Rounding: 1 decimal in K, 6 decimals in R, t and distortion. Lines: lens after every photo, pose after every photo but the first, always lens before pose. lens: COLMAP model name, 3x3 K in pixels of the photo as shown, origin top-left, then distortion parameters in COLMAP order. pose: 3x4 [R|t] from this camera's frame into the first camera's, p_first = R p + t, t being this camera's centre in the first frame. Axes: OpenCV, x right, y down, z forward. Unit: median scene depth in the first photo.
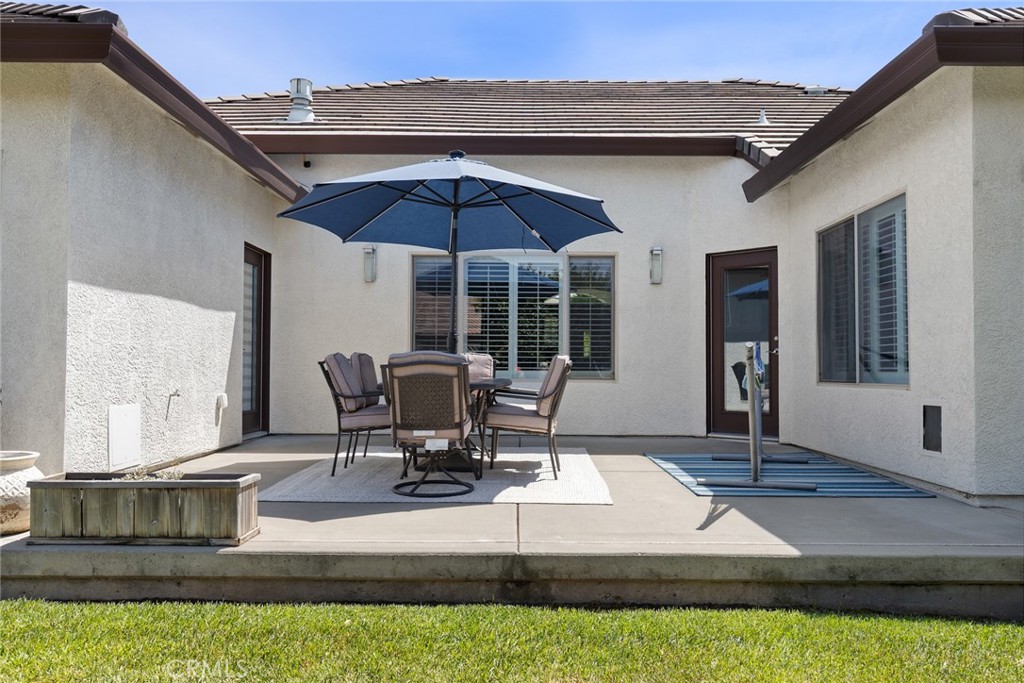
lens RADIAL K [[786.0, 0, 512.0], [0, 786.0, 341.5], [0, 0, 1]] dist [0.003682, 0.001796]
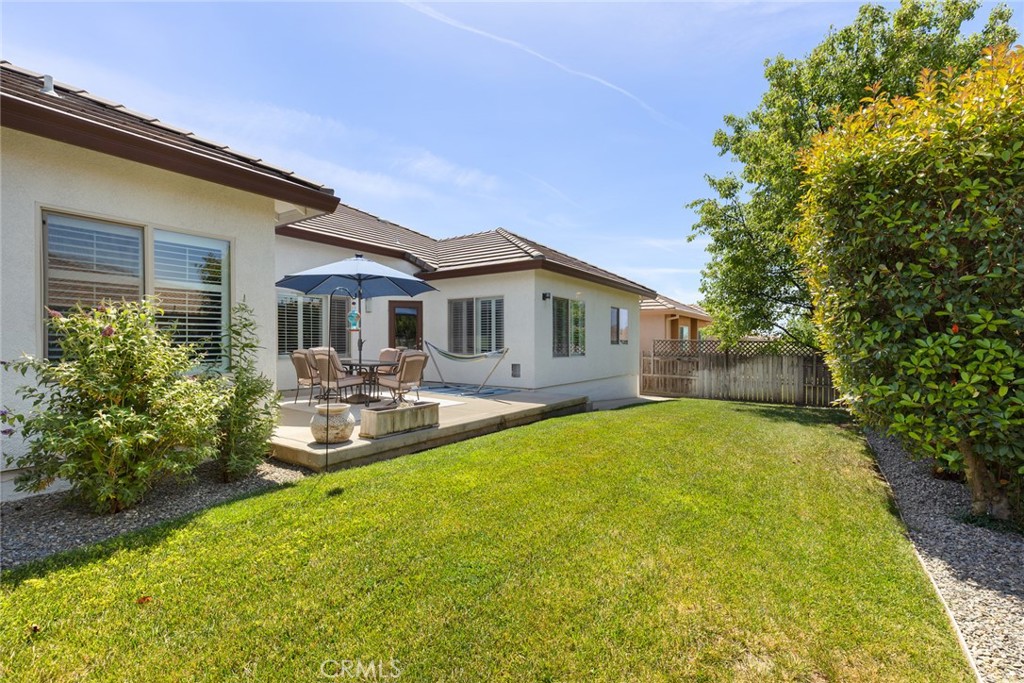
lens RADIAL K [[466.1, 0, 515.1], [0, 466.1, 359.2], [0, 0, 1]] dist [0.000717, 0.000086]
pose [[0.553942, -0.033555, 0.831879, -1.532119], [-0.028185, 0.997859, 0.059018, -0.074244], [-0.832078, -0.056139, 0.551811, -0.099034]]
